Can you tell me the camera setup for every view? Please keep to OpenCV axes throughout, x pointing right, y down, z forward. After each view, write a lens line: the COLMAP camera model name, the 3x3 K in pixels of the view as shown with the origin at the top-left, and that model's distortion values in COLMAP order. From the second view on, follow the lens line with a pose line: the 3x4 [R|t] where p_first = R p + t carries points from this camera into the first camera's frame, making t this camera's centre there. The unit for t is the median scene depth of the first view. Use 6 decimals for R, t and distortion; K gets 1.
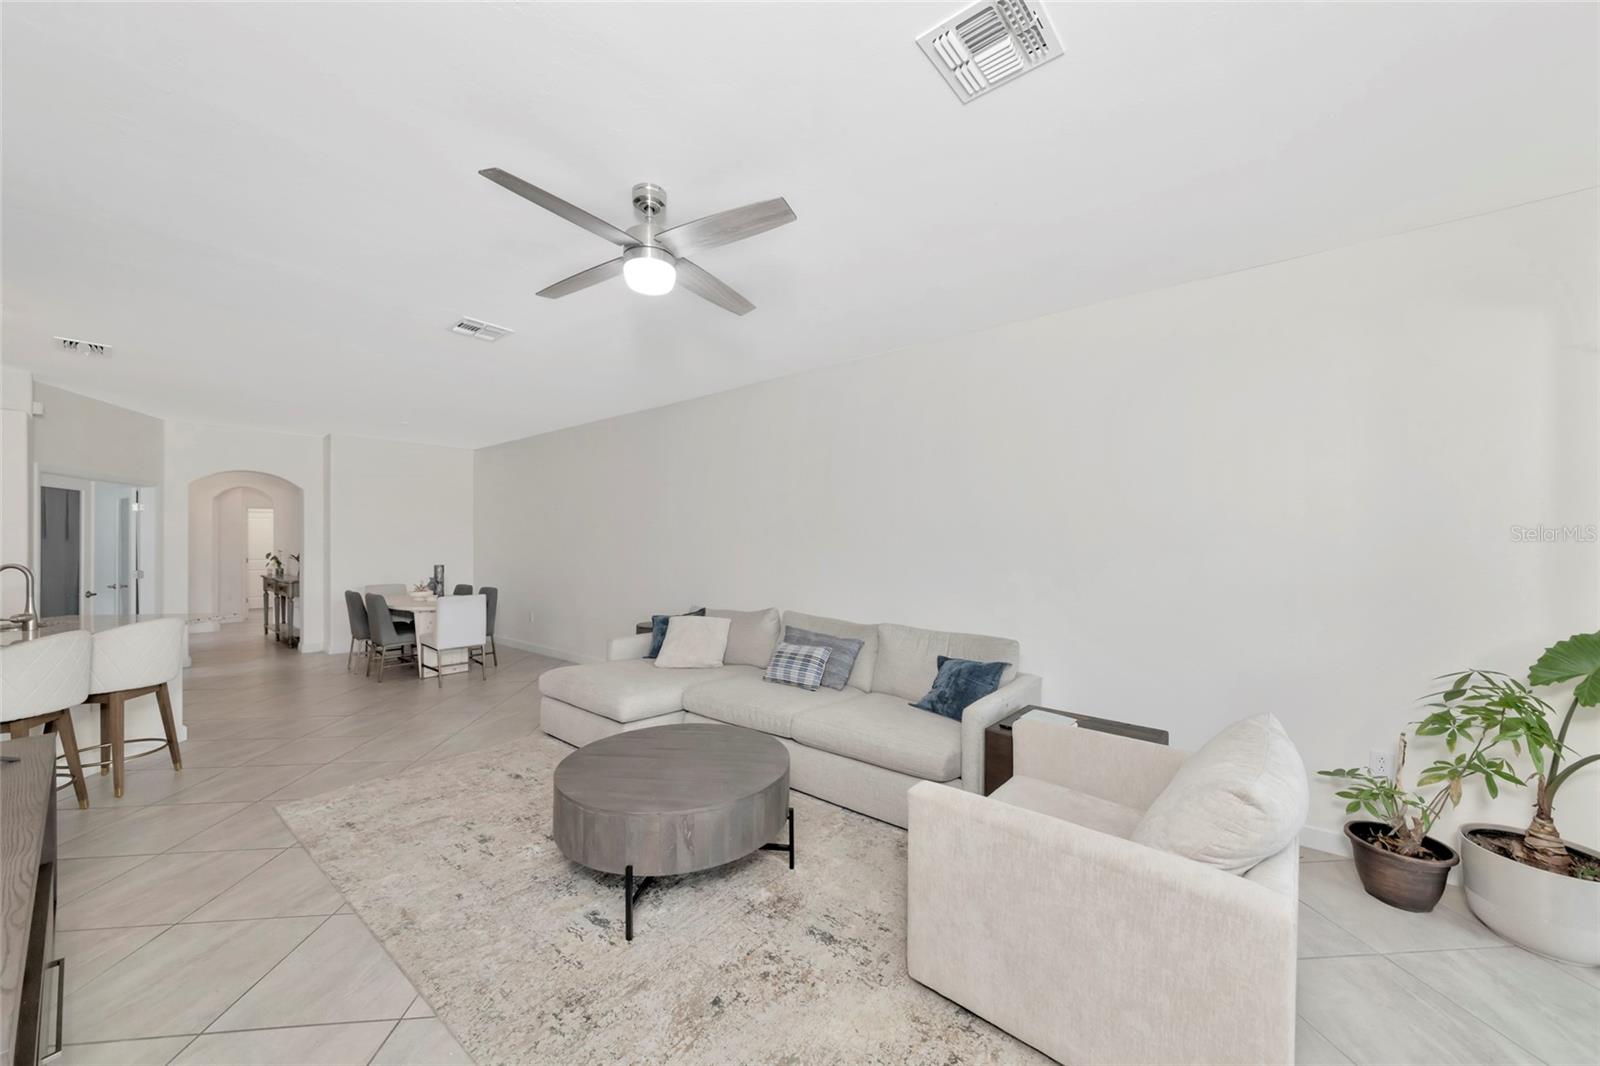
lens RADIAL K [[567.9, 0, 772.3], [0, 567.9, 541.9], [0, 0, 1]] dist [0.013462, 0.000624]
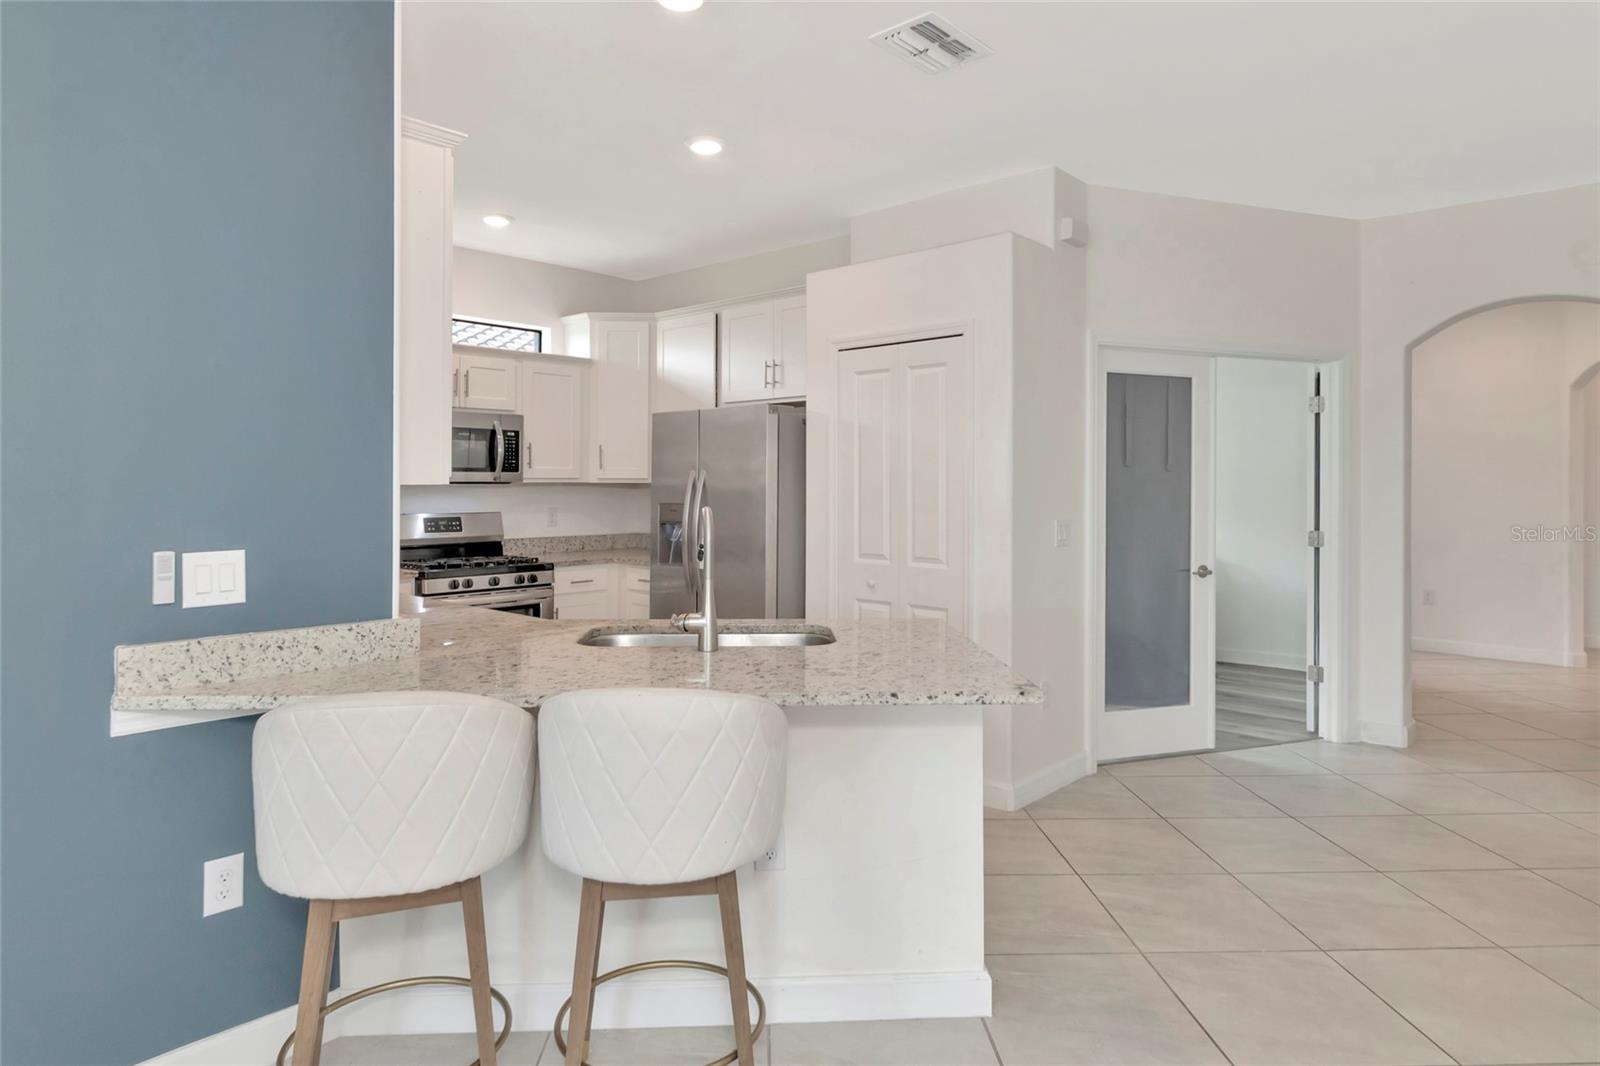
lens RADIAL K [[937.4, 0, 795.0], [0, 937.4, 475.4], [0, 0, 1]] dist [-0.000920, -0.000078]
pose [[-0.037475, -0.008741, -0.999259, -0.253976], [-0.001420, 0.999961, -0.008693, 0.008111], [0.999297, 0.001093, -0.037486, 0.533208]]
